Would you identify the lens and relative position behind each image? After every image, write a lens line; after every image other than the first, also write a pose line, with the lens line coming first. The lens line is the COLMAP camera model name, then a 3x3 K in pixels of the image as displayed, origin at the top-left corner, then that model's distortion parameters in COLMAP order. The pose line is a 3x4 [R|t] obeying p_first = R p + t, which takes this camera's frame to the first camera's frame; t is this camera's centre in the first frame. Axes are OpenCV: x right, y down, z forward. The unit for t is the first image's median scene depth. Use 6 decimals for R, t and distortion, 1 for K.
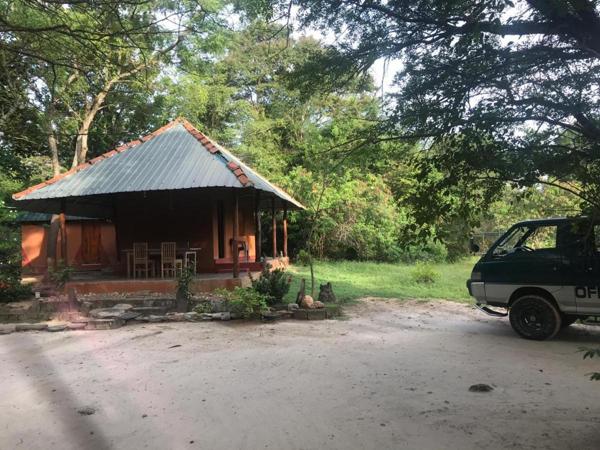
lens RADIAL K [[483.5, 0, 300.0], [0, 483.5, 225.0], [0, 0, 1]] dist [0.061304, -0.001488]
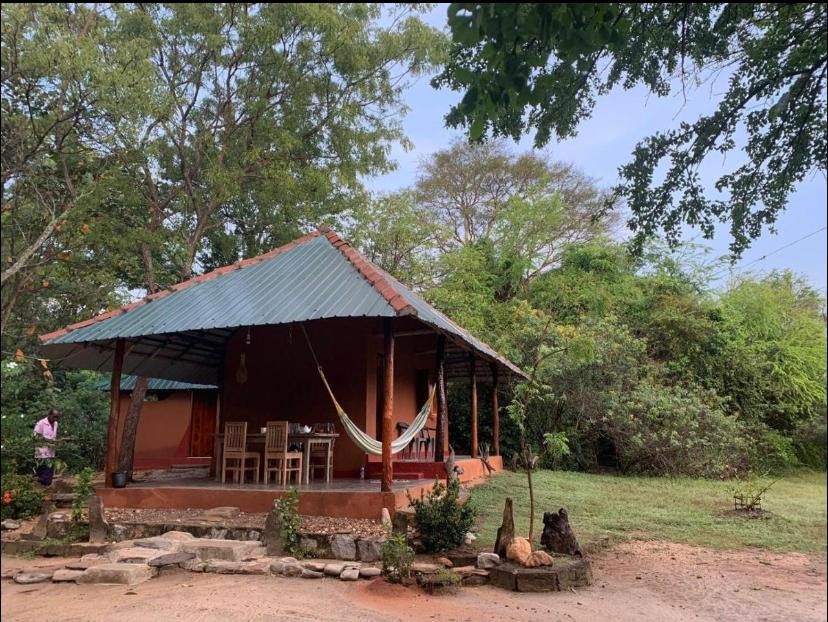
lens RADIAL K [[667.2, 0, 414.0], [0, 667.2, 311.0], [0, 0, 1]] dist [0.061304, -0.001488]
pose [[0.983108, -0.003660, -0.182991, 0.033541], [-0.023997, 0.988592, -0.148695, 0.023331], [0.181448, 0.150575, 0.971804, 0.271340]]
